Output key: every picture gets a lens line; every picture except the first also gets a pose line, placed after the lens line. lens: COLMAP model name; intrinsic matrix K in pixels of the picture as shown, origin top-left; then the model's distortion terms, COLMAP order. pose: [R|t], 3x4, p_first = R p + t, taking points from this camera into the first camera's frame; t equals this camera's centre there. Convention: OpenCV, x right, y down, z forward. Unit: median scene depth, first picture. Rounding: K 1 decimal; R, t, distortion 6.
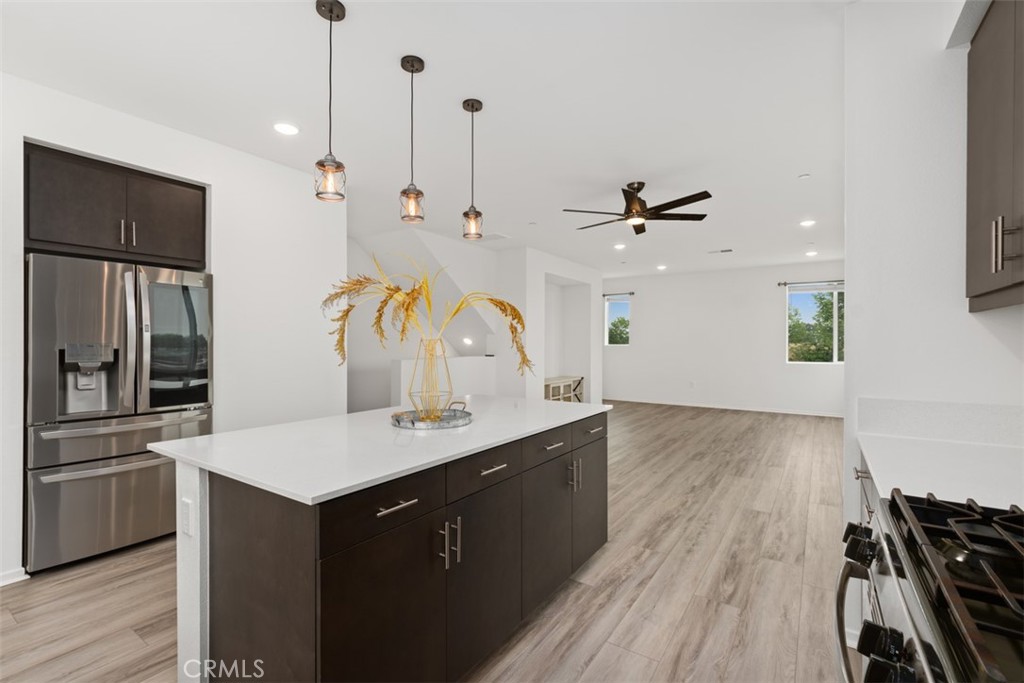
lens RADIAL K [[461.8, 0, 495.0], [0, 461.8, 349.1], [0, 0, 1]] dist [-0.002290, -0.001088]
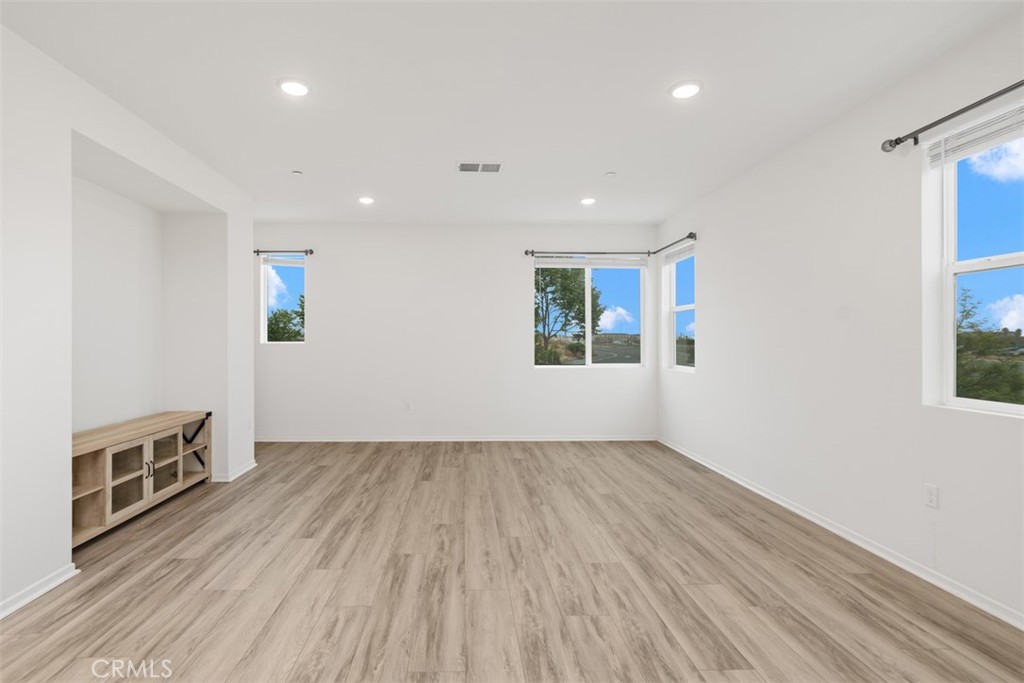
lens RADIAL K [[492.8, 0, 468.5], [0, 492.8, 348.8], [0, 0, 1]] dist [-0.002426, -0.001117]
pose [[0.810745, -0.014711, 0.585215, 0.208205], [0.010226, 0.999888, 0.010969, -0.011616], [-0.585310, -0.002908, 0.810804, 0.823745]]
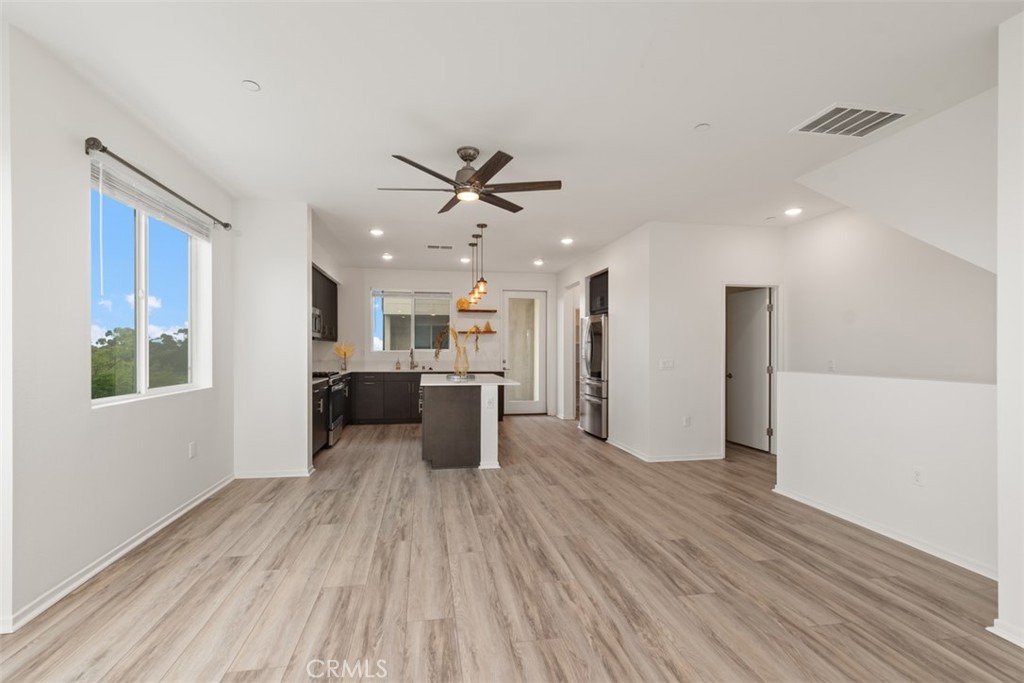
lens RADIAL K [[461.8, 0, 494.9], [0, 461.8, 352.3], [0, 0, 1]] dist [-0.002290, -0.001088]
pose [[-0.720244, -0.002131, -0.693717, 0.741755], [-0.014575, 0.999821, 0.012061, -0.010472], [0.693567, 0.018797, -0.720147, 1.439207]]
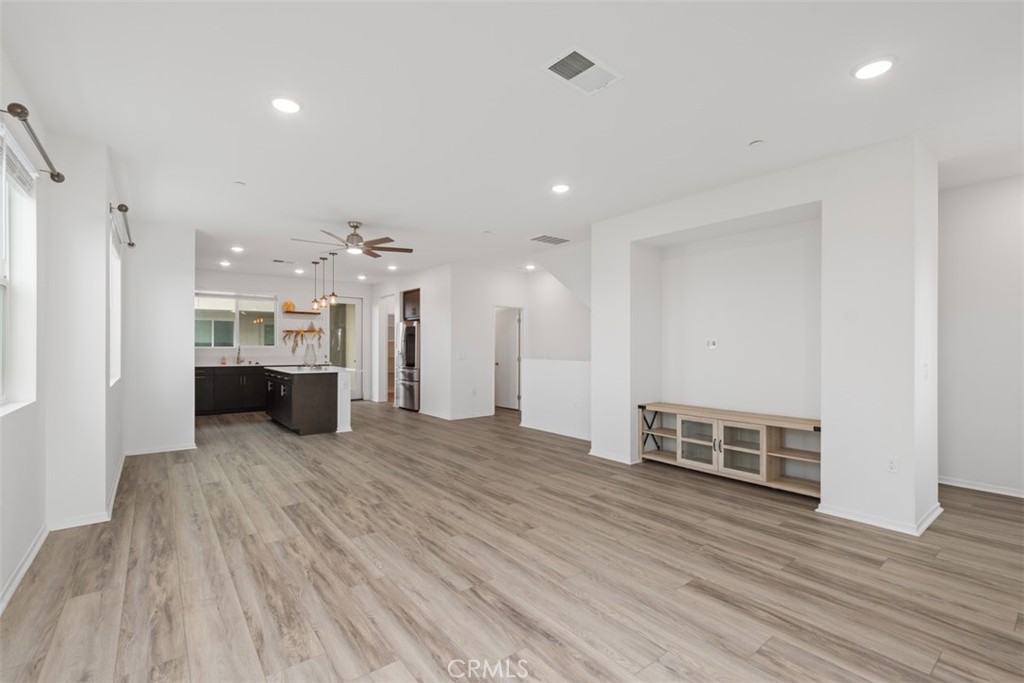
lens RADIAL K [[461.8, 0, 505.0], [0, 461.8, 348.1], [0, 0, 1]] dist [-0.002290, -0.001088]
pose [[-0.302311, -0.003005, -0.953205, 1.257525], [-0.017204, 0.999849, 0.002304, -0.010484], [0.953054, 0.017096, -0.302317, 1.599276]]
